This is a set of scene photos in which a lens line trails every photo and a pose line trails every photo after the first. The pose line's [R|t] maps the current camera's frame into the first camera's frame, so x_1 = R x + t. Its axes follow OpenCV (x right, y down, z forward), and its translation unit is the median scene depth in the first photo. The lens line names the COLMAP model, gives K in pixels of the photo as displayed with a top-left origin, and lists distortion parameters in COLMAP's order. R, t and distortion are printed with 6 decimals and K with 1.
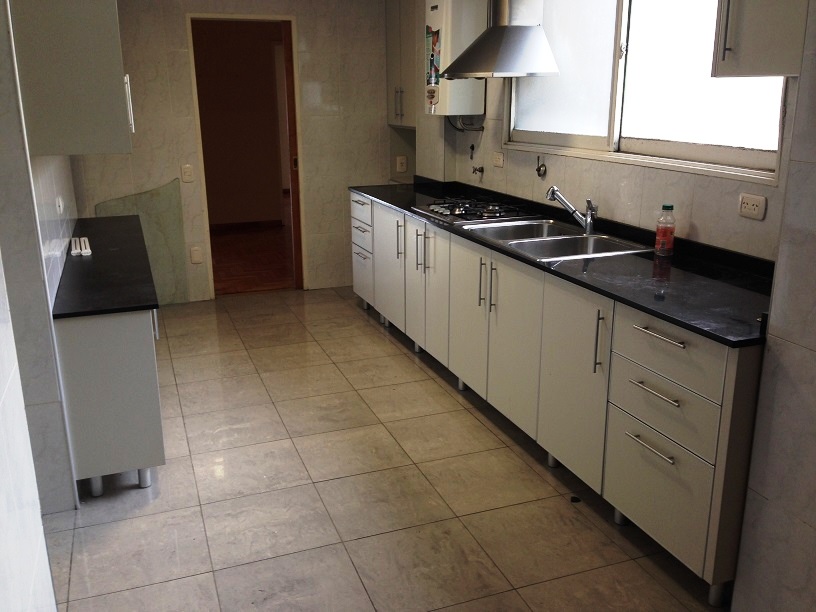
lens RADIAL K [[765.6, 0, 408.0], [0, 765.6, 306.0], [0, 0, 1]] dist [0.149691, -0.253370]
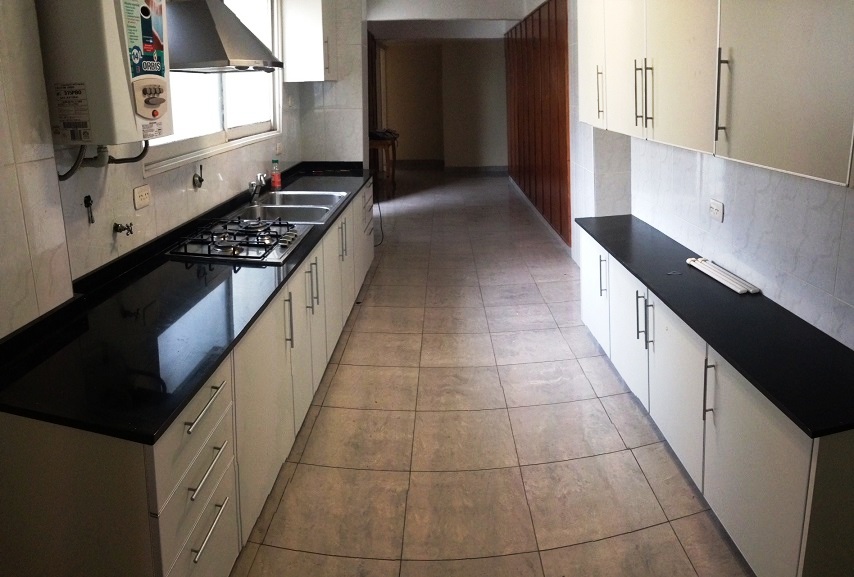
lens RADIAL K [[768.1, 0, 427.0], [0, 768.1, 288.5], [0, 0, 1]] dist [0.004192, 0.001549]
pose [[-0.947259, -0.050256, 0.316505, -0.400138], [0.116233, 0.866498, 0.485459, -0.506594], [-0.298649, 0.496644, -0.814956, 1.845918]]
